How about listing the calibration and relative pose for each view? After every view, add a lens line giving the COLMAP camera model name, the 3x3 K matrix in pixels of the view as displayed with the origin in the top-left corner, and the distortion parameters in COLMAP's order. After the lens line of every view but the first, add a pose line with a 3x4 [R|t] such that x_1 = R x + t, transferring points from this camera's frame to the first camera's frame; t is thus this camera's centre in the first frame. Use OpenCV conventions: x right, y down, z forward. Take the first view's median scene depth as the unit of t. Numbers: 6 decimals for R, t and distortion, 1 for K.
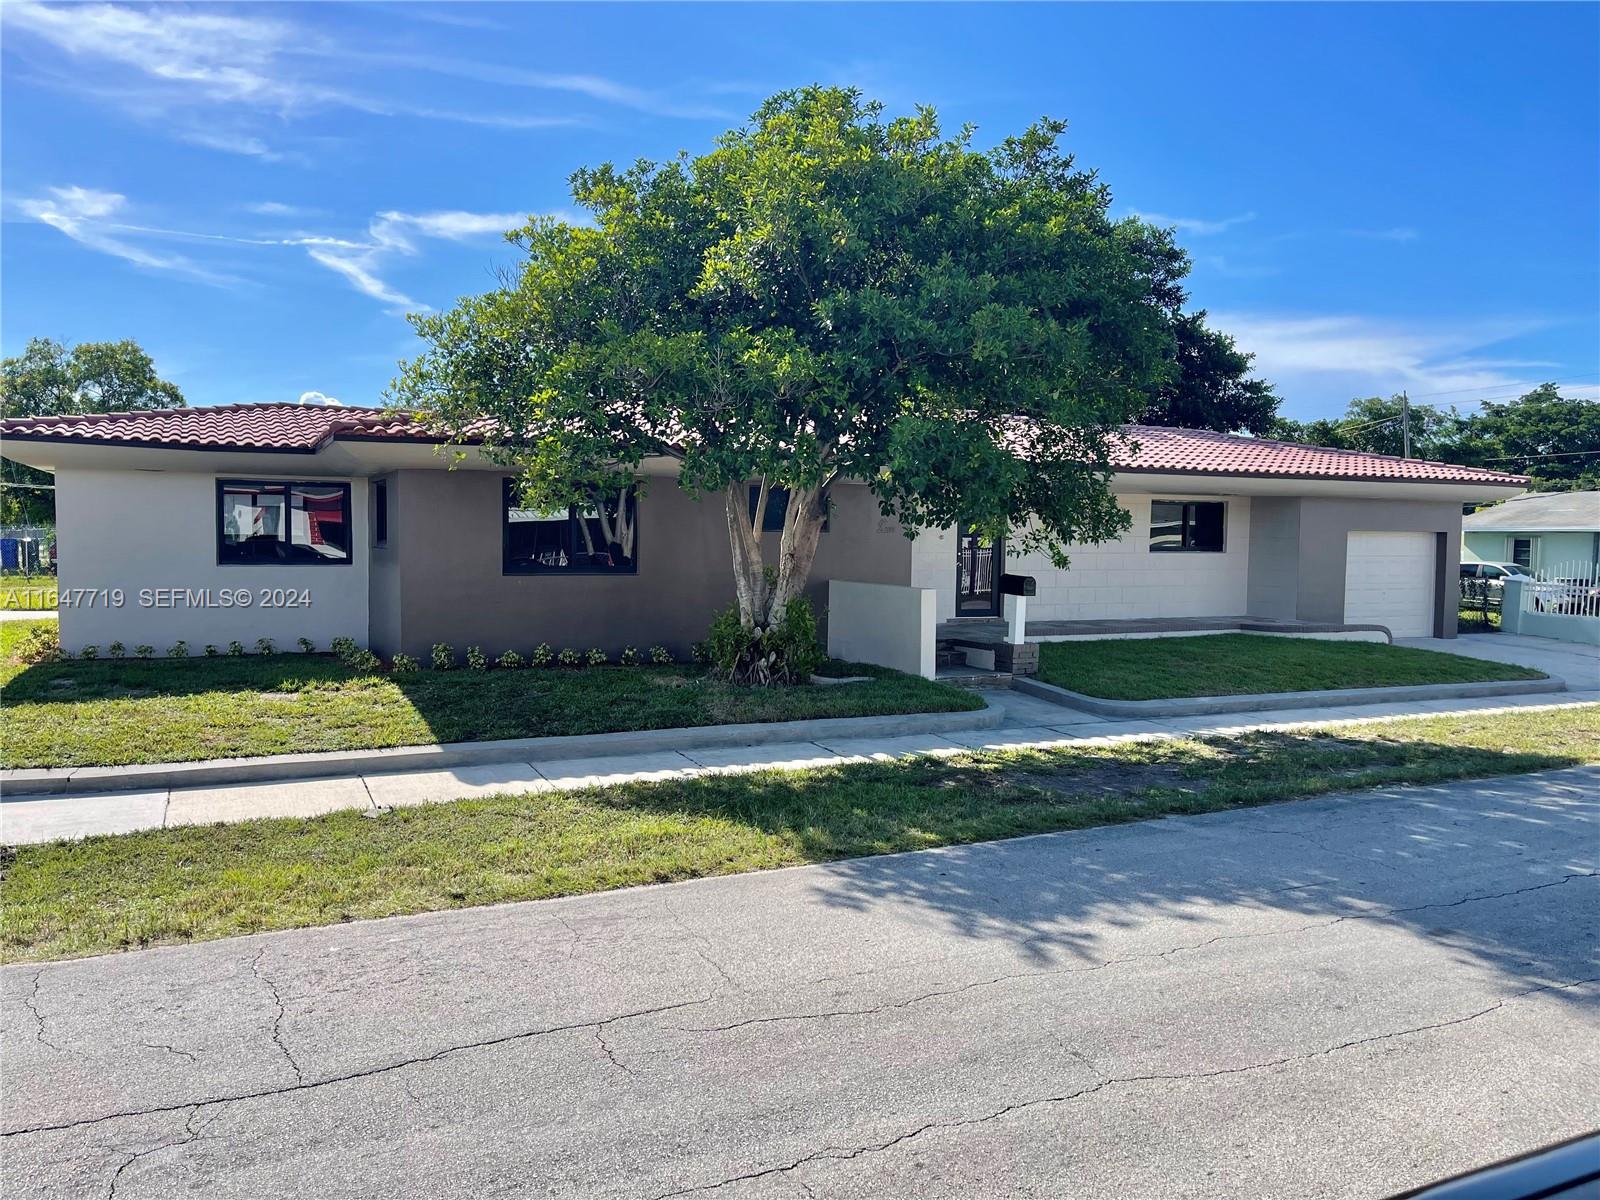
lens RADIAL K [[1205.7, 0, 819.1], [0, 1205.7, 598.9], [0, 0, 1]] dist [0.079821, -0.096660]
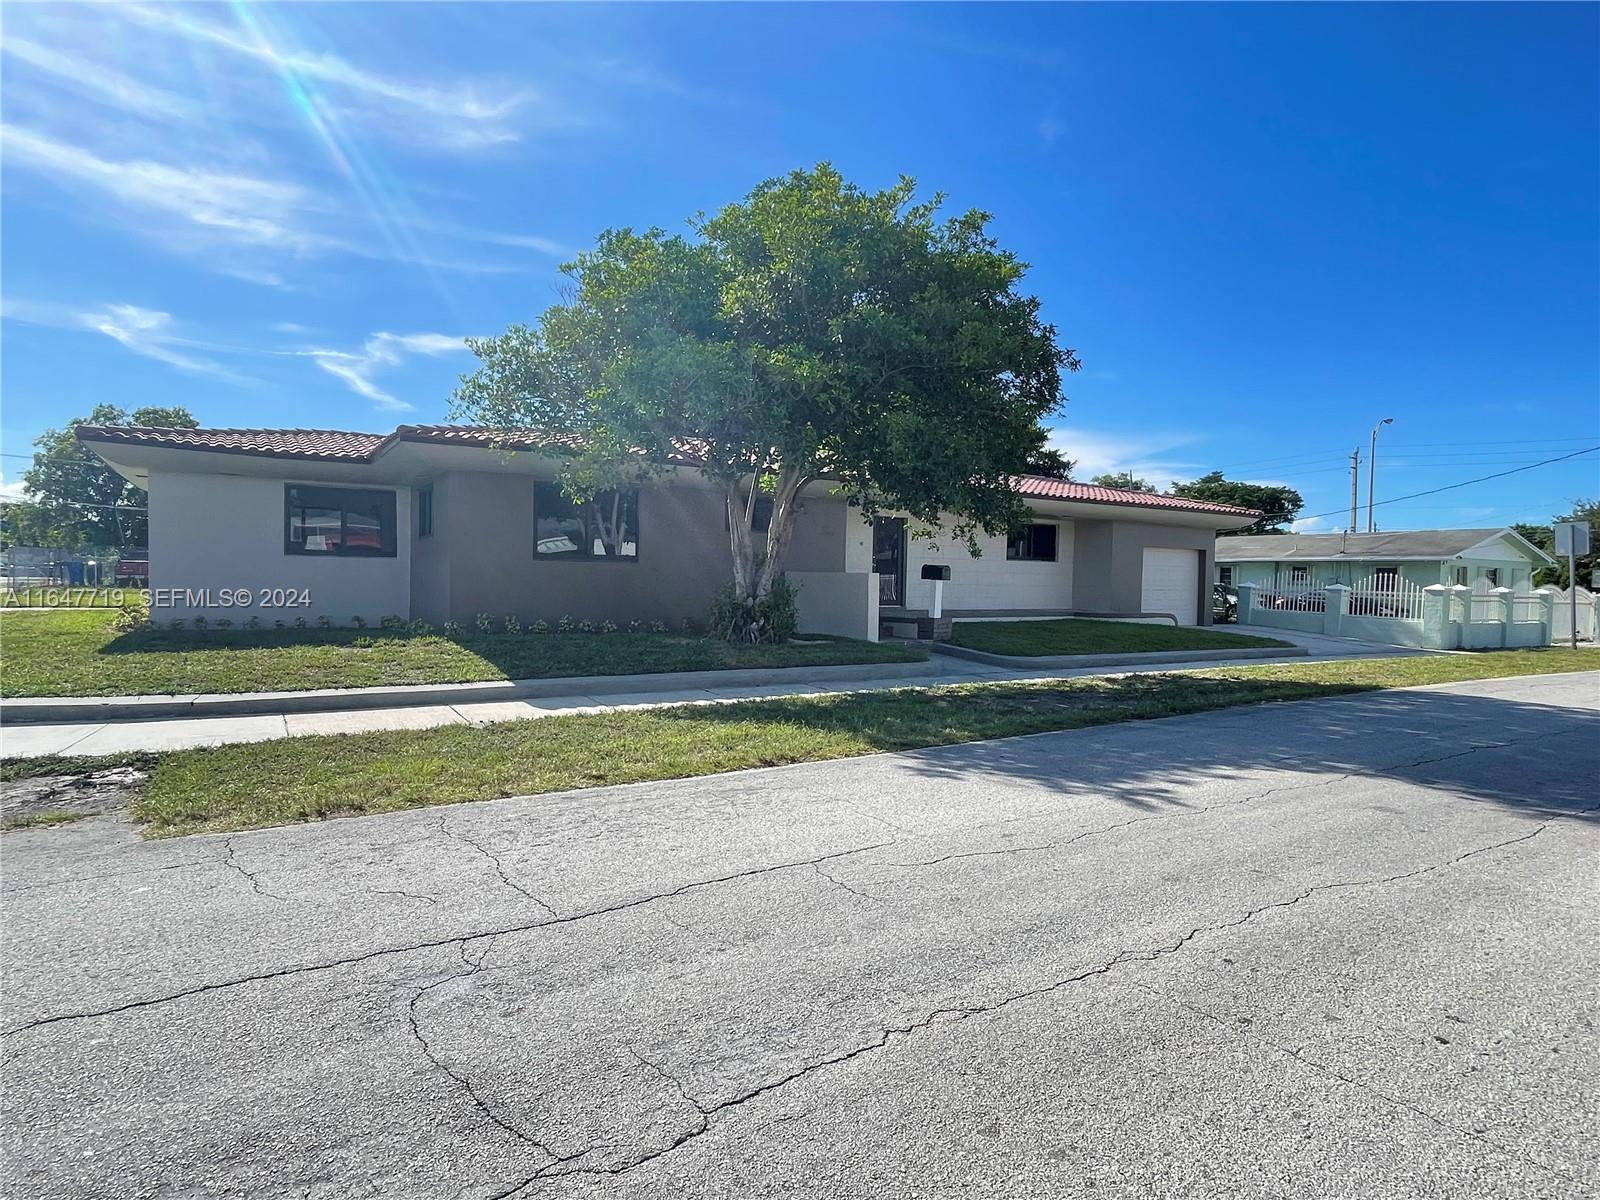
lens RADIAL K [[878.1, 0, 801.1], [0, 878.1, 610.2], [0, 0, 1]] dist [0.021601, -0.036052]
pose [[0.993176, 0.001635, 0.116618, -0.109642], [0.000536, 0.999827, -0.018586, 0.056389], [-0.116628, 0.018521, 0.993003, 0.093521]]
